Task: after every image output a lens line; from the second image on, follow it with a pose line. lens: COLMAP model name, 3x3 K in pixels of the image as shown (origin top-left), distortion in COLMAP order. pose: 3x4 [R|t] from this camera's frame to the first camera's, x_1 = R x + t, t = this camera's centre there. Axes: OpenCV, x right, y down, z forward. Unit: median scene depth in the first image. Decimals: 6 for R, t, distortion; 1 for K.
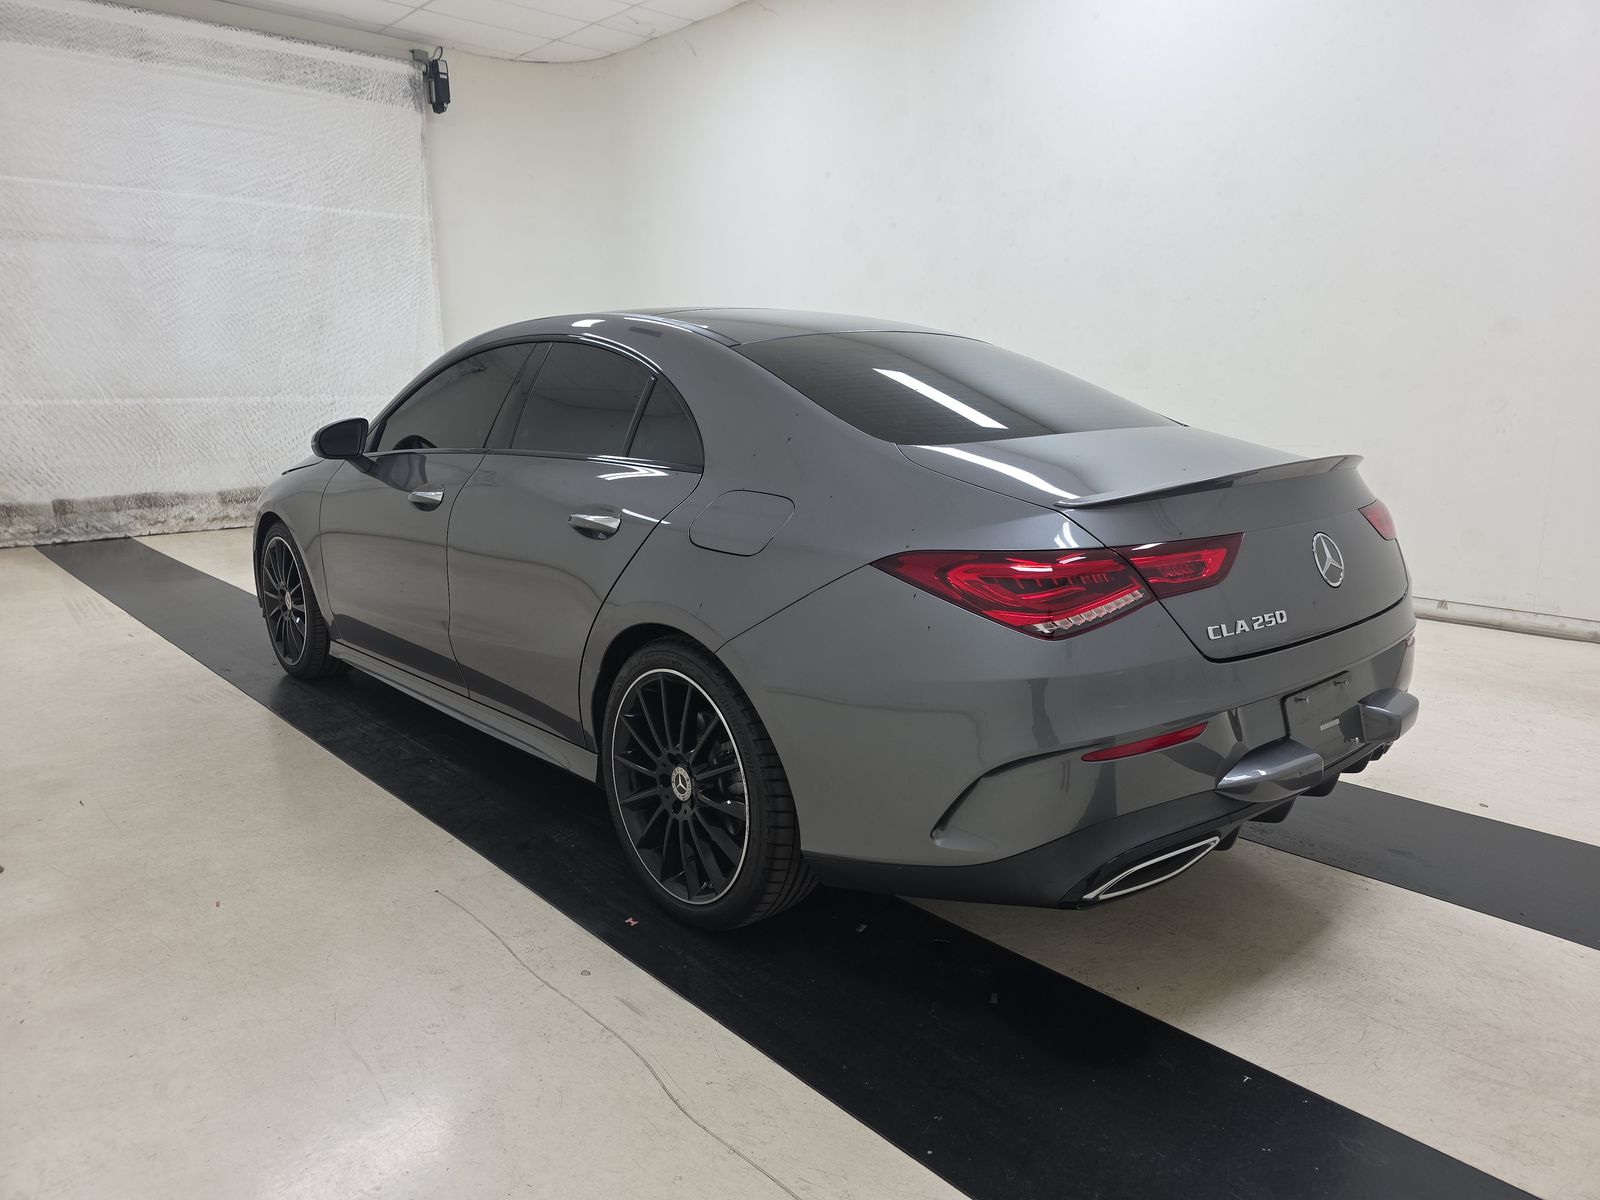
lens RADIAL K [[1054.4, 0, 798.7], [0, 1054.4, 592.6], [0, 0, 1]] dist [0.022265, -0.018825]
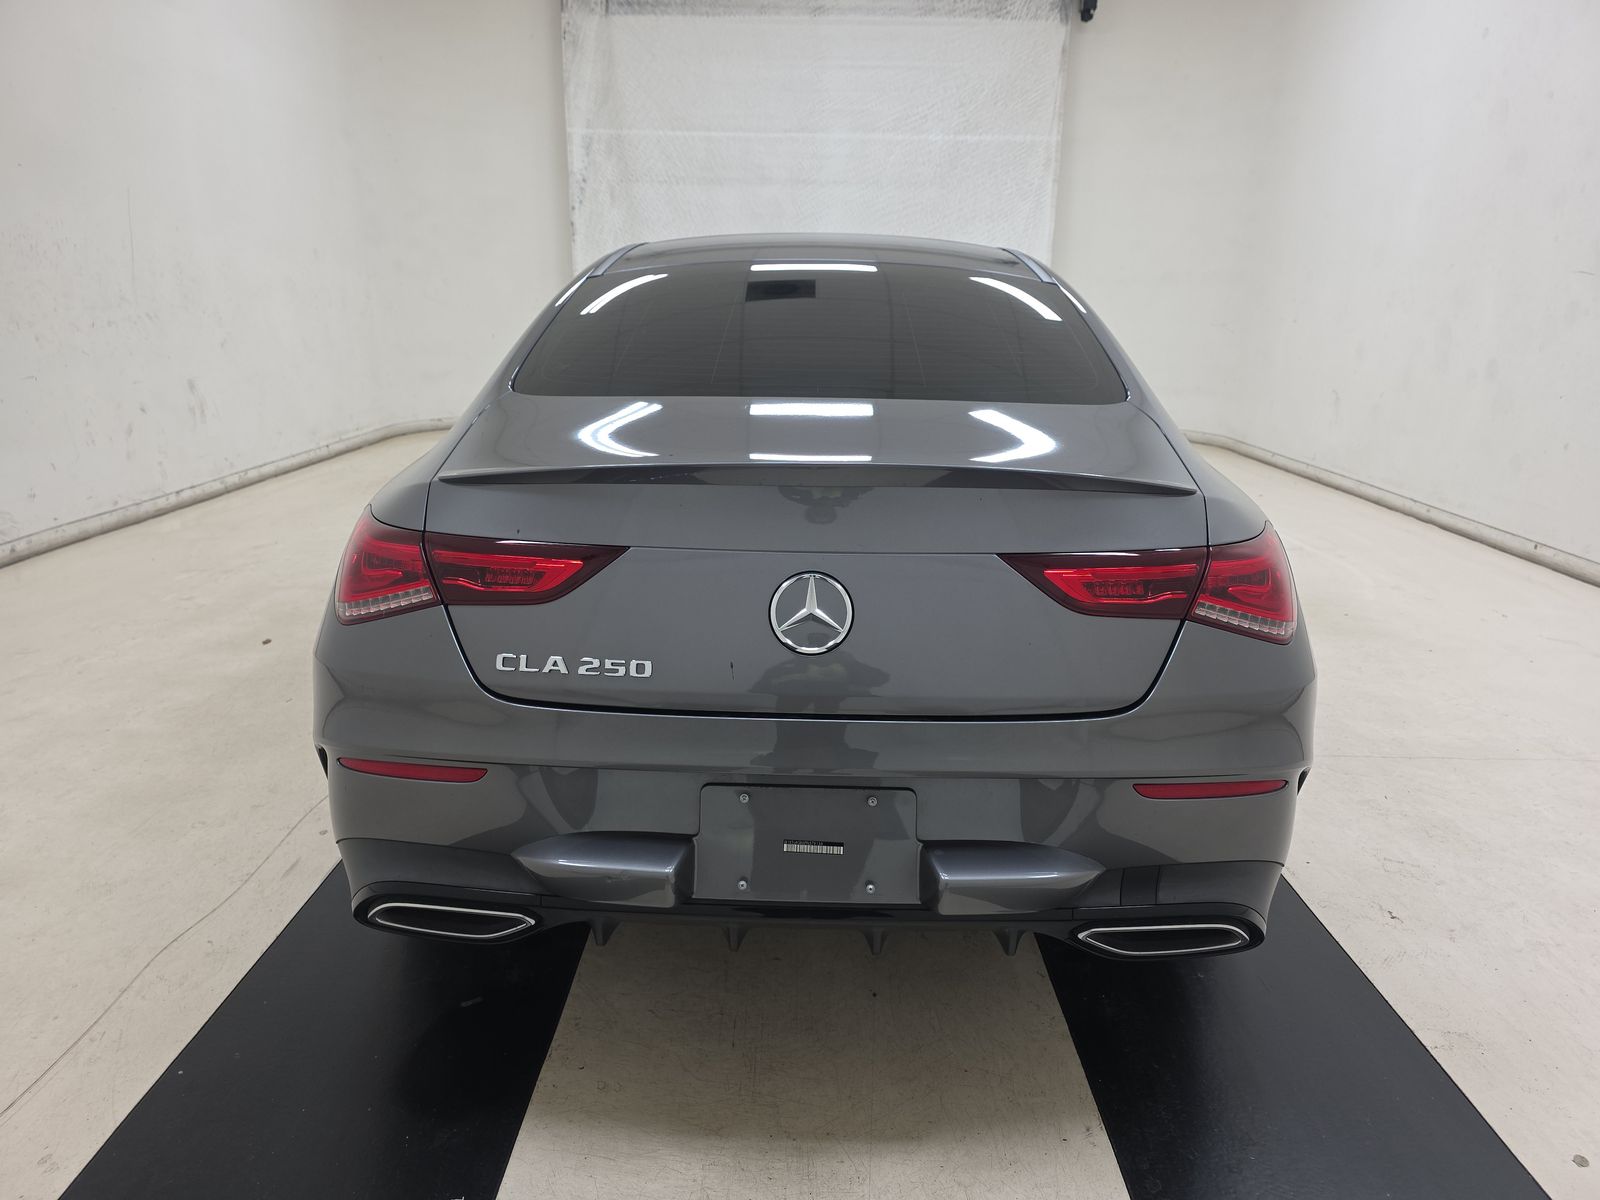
lens RADIAL K [[1054.4, 0, 801.4], [0, 1054.4, 614.1], [0, 0, 1]] dist [0.022265, -0.018825]
pose [[0.740259, 0.206473, -0.639832, 0.214139], [-0.150353, 0.978413, 0.141780, -0.028564], [0.655294, -0.008753, 0.755323, 0.114289]]
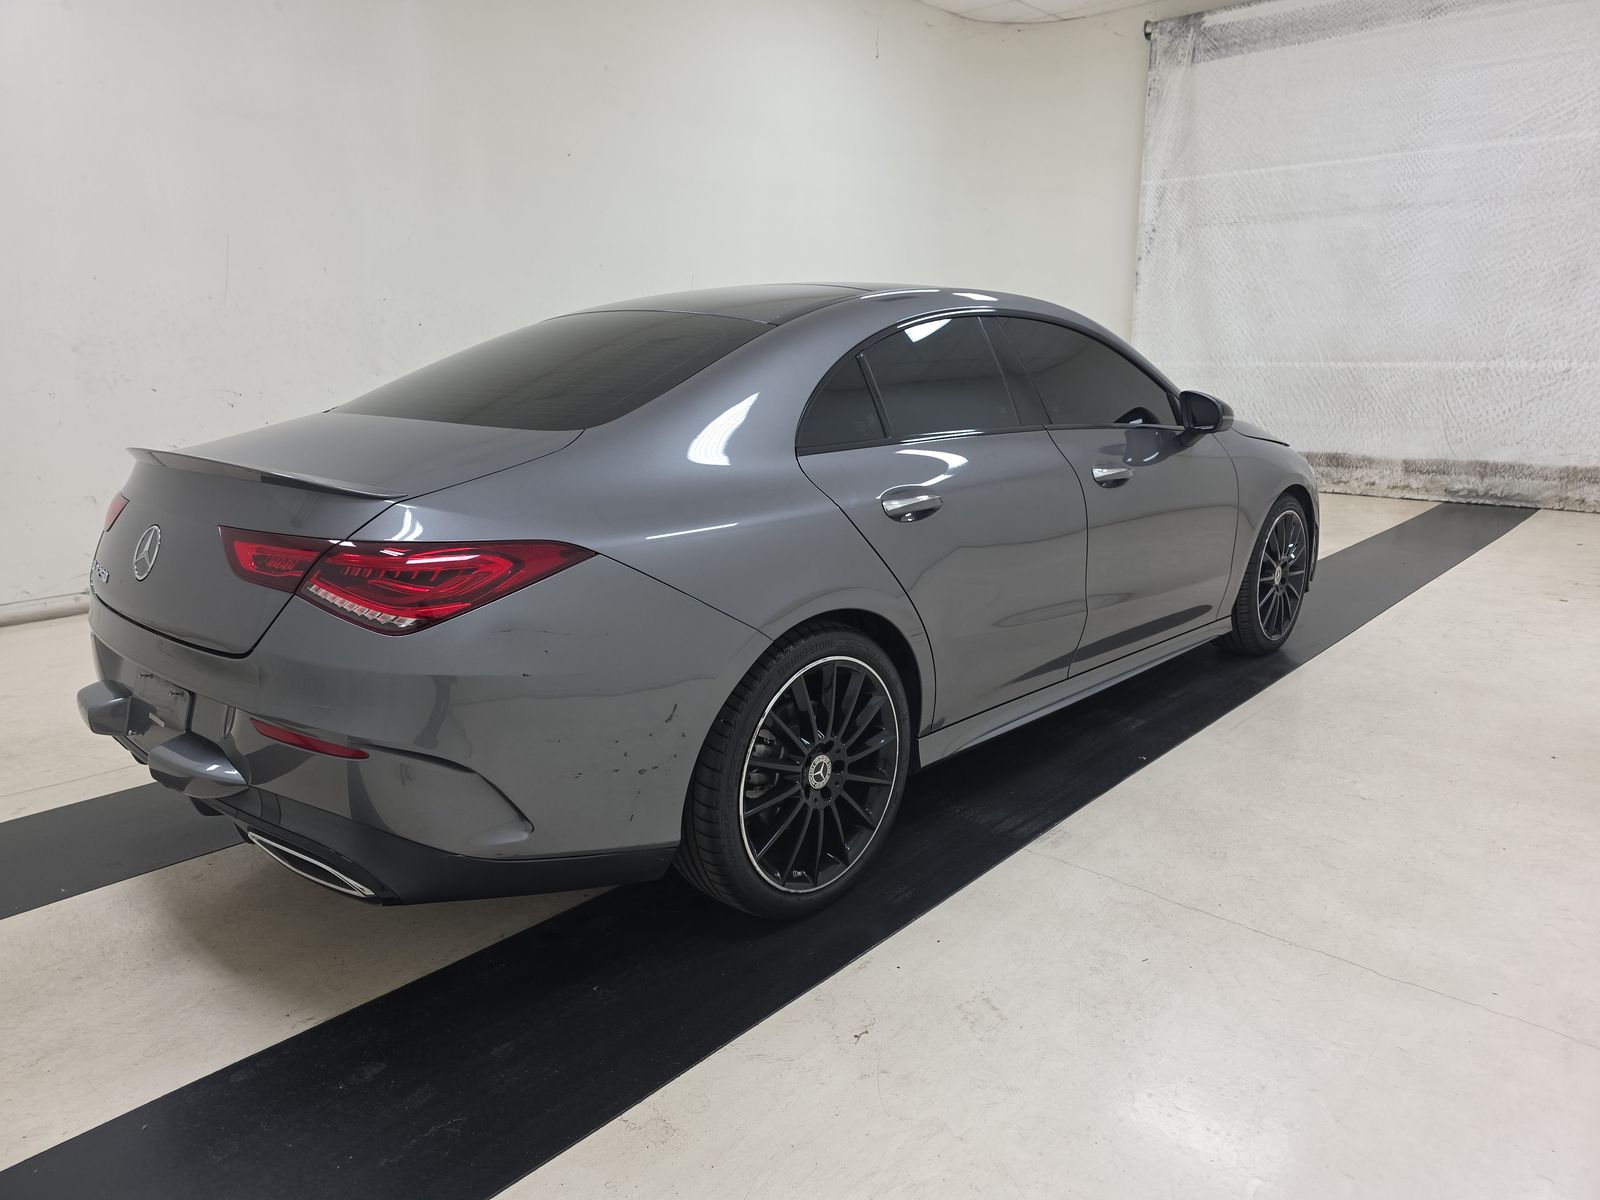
lens RADIAL K [[1054.4, 0, 812.3], [0, 1054.4, 593.4], [0, 0, 1]] dist [0.022265, -0.018825]
pose [[0.116974, 0.227059, -0.966831, 0.359832], [-0.189005, 0.960811, 0.202778, -0.072817], [0.974984, 0.159016, 0.155306, 0.343971]]
